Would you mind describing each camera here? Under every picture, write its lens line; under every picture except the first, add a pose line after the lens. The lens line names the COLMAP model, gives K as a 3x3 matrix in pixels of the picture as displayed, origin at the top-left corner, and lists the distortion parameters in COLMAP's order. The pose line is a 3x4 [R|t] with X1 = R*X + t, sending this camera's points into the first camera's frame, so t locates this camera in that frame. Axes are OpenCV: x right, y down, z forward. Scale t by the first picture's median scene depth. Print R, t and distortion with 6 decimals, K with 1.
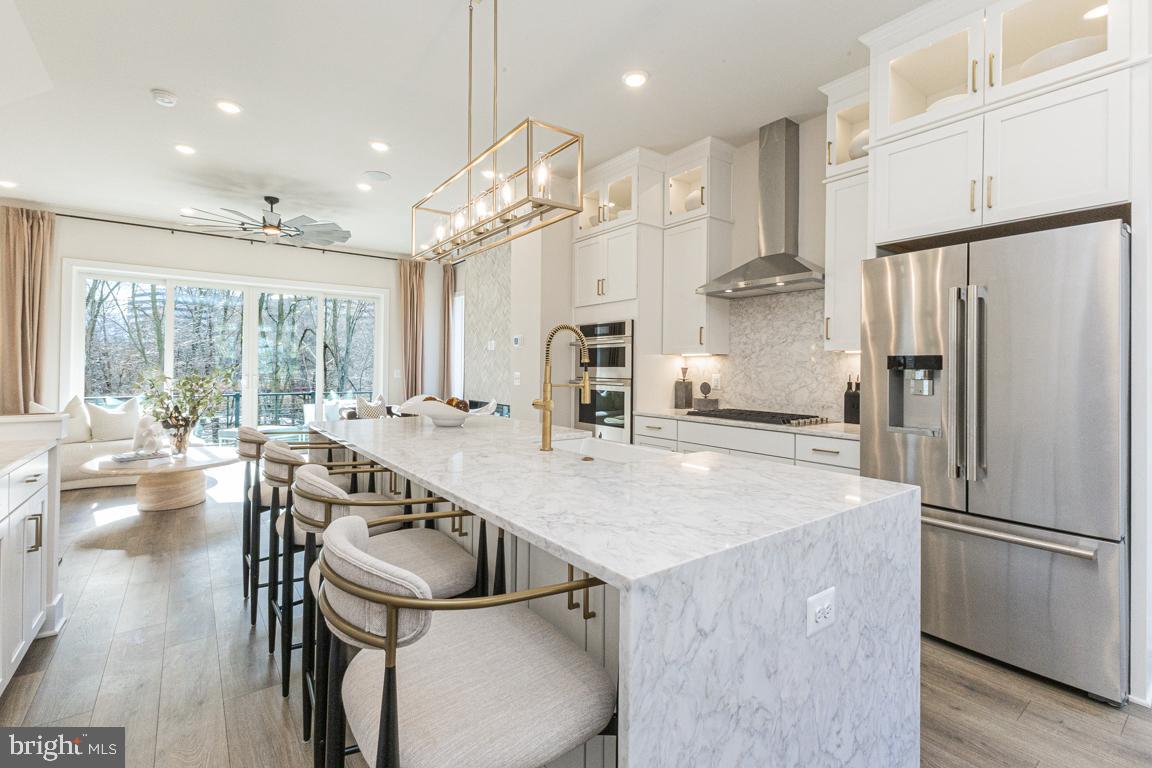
lens RADIAL K [[499.7, 0, 563.2], [0, 499.7, 368.3], [0, 0, 1]] dist [0.008478, -0.000544]
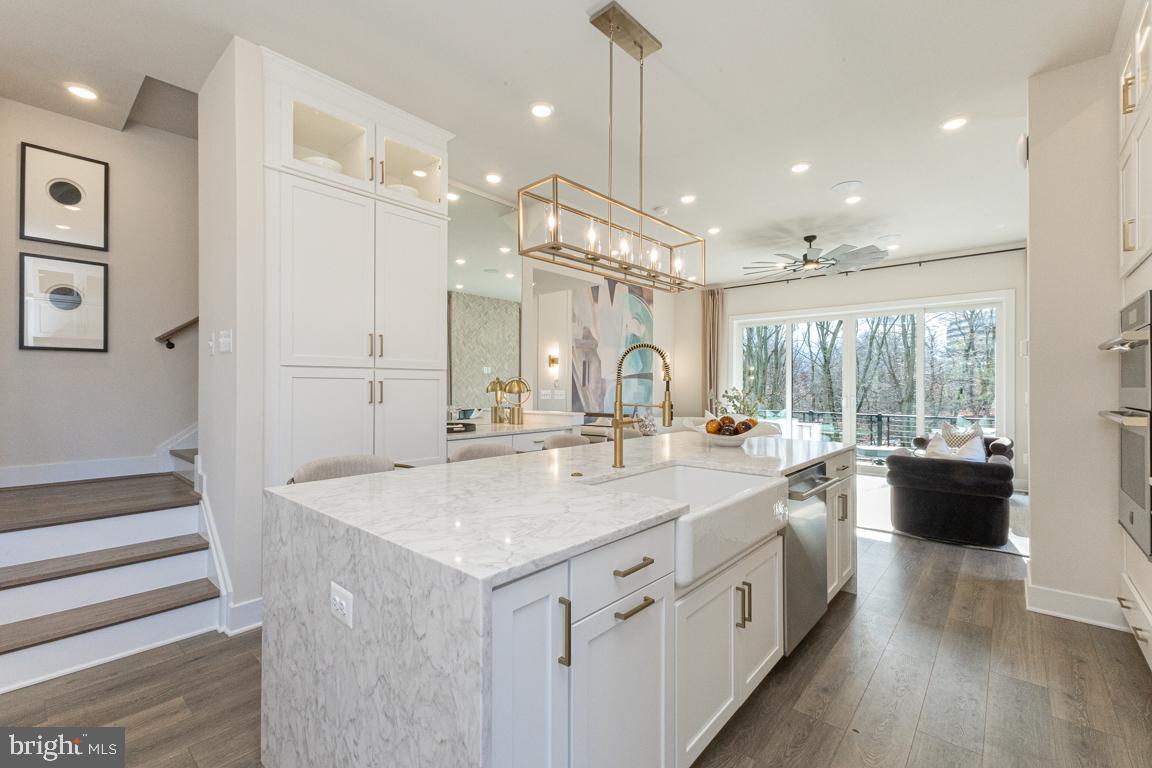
lens RADIAL K [[499.7, 0, 579.6], [0, 499.7, 381.7], [0, 0, 1]] dist [0.008478, -0.000544]
pose [[0.211452, -0.012801, -0.977304, 0.494813], [-0.008594, 0.999851, -0.014956, 0.001379], [0.977351, 0.011561, 0.211311, 0.350573]]
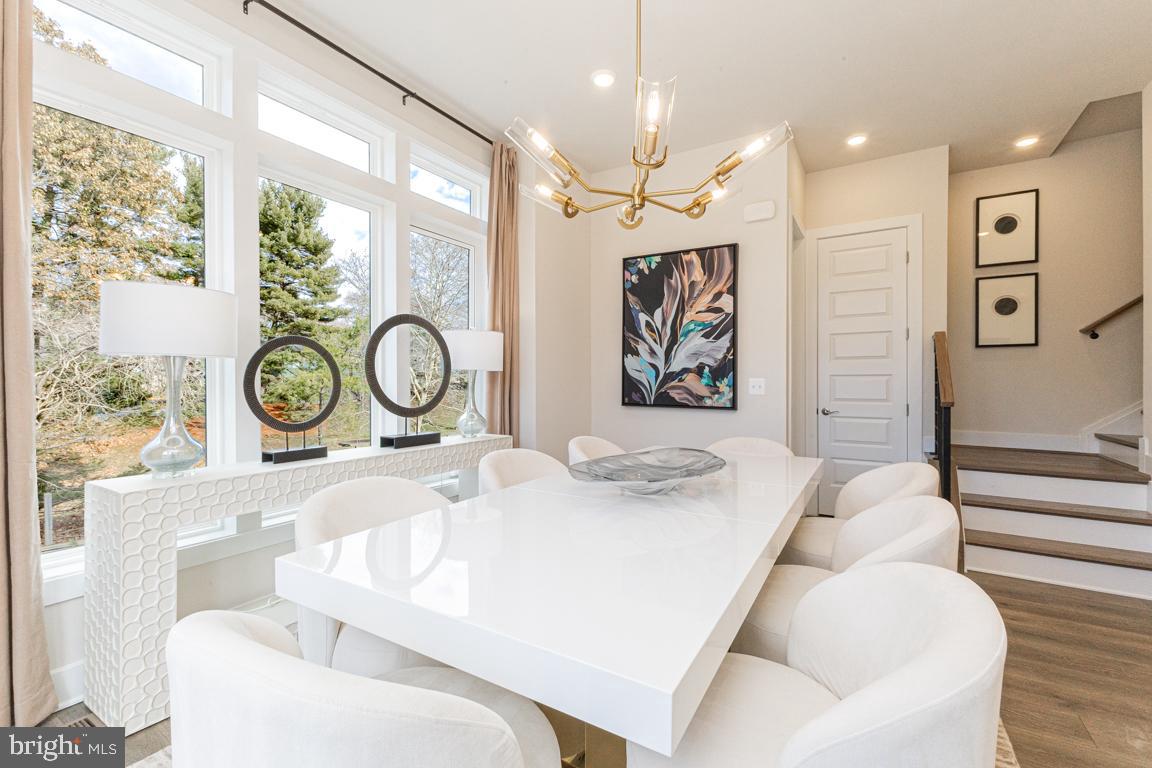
lens RADIAL K [[499.7, 0, 576.6], [0, 499.7, 381.5], [0, 0, 1]] dist [0.008478, -0.000544]
pose [[-0.924922, -0.008020, -0.380073, 0.767766], [-0.011127, 0.999920, 0.005978, 0.023944], [0.379994, 0.009759, -0.924937, 0.342746]]
